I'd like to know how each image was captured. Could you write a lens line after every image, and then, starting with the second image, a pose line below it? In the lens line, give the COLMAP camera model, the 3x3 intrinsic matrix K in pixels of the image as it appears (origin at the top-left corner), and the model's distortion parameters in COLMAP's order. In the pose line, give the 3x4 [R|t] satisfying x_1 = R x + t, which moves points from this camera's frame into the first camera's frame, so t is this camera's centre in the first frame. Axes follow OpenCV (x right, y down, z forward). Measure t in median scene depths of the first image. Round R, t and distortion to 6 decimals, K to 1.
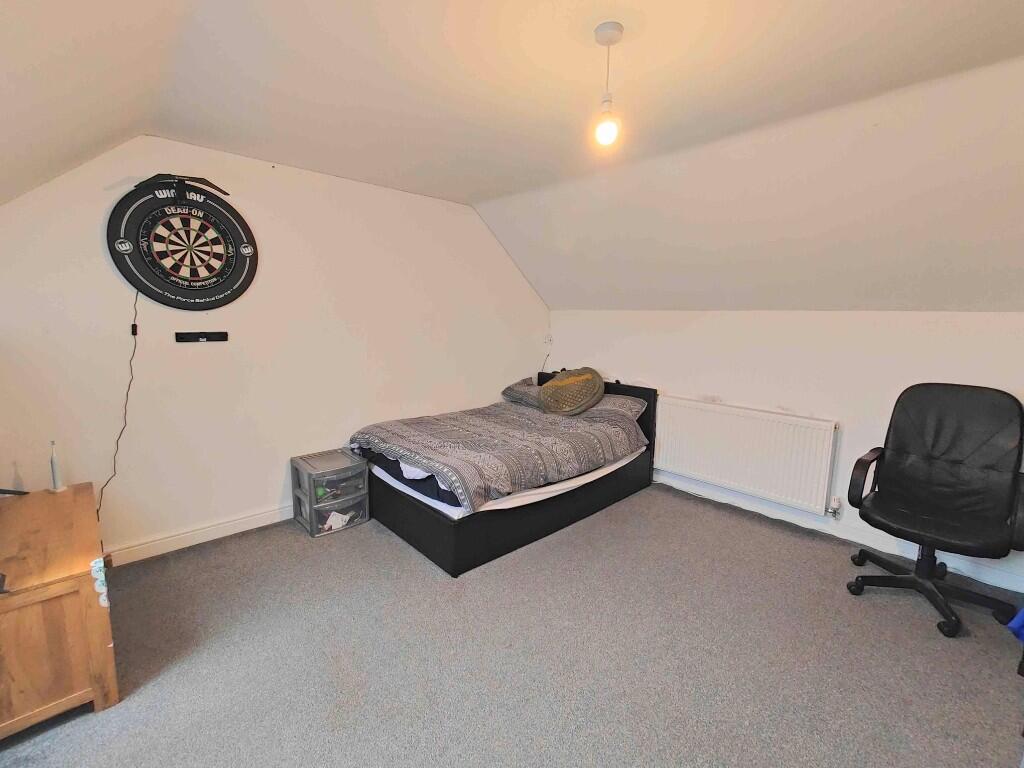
lens RADIAL K [[450.8, 0, 514.0], [0, 450.8, 381.7], [0, 0, 1]] dist [0.007720, -0.000124]
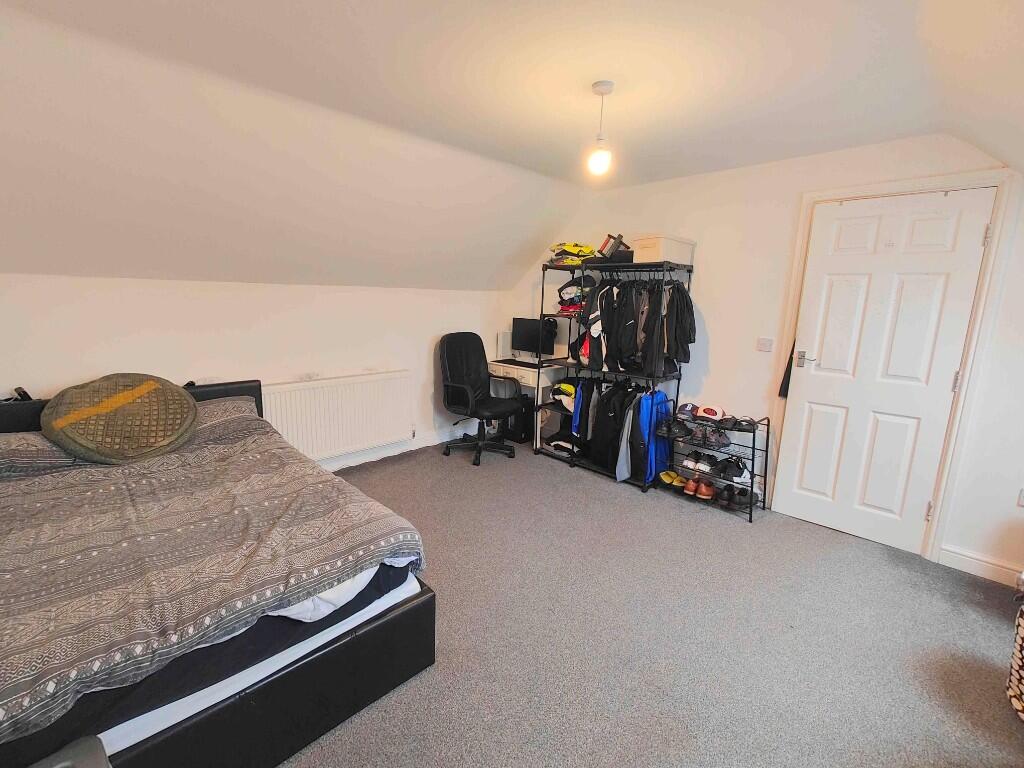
lens RADIAL K [[450.8, 0, 514.2], [0, 450.8, 385.7], [0, 0, 1]] dist [0.007720, -0.000124]
pose [[-0.039931, -0.207756, 0.977365, -0.690791], [0.126018, 0.969288, 0.211187, -0.119038], [-0.991224, 0.131598, -0.012524, 0.760961]]
